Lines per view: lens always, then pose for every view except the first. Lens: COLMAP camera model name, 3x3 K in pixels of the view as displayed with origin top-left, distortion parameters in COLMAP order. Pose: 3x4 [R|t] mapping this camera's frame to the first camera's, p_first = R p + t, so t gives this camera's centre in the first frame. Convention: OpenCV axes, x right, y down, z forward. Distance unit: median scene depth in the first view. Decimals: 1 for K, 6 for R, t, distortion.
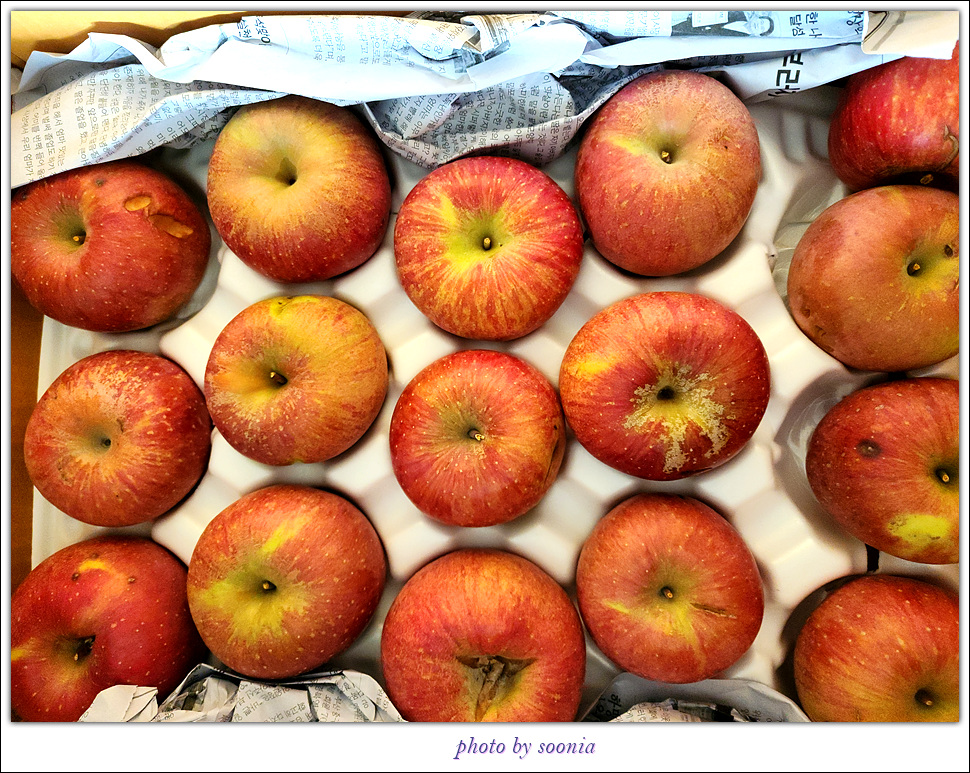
lens RADIAL K [[576.8, 0, 485.0], [0, 576.8, 386.5], [0, 0, 1]] dist [0.021851, -0.023397]
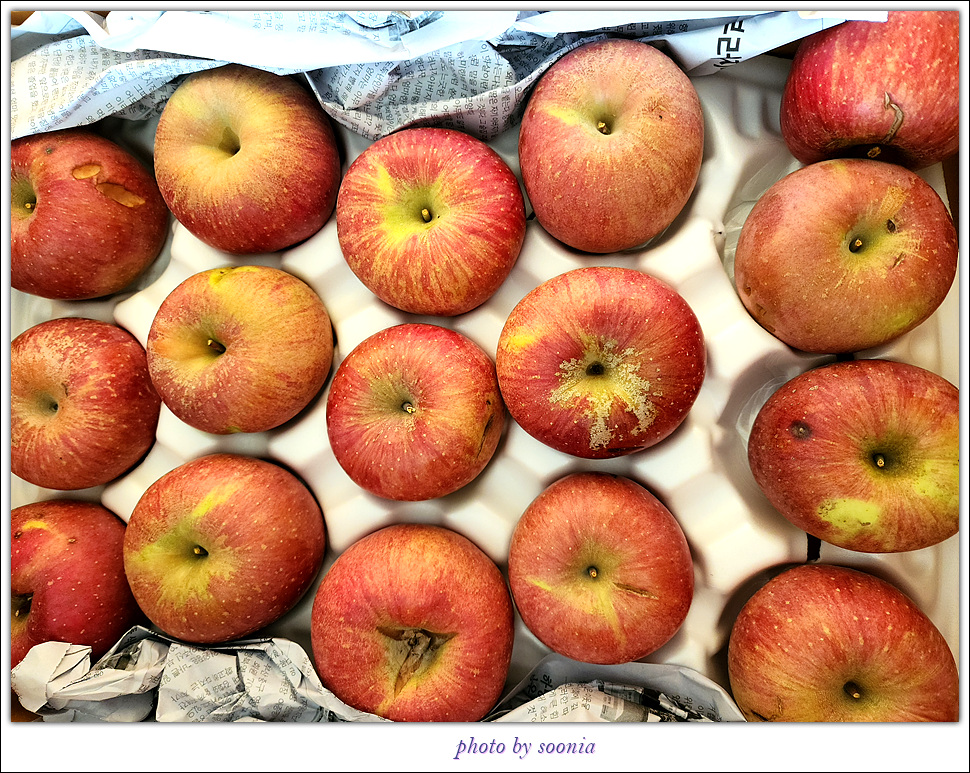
lens RADIAL K [[576.8, 0, 485.0], [0, 576.8, 386.5], [0, 0, 1]] dist [0.021851, -0.023397]
pose [[0.998819, 0.026097, -0.040984, 0.159320], [-0.025897, 0.999650, 0.005403, 0.039614], [0.041110, -0.004335, 0.999145, 0.010970]]
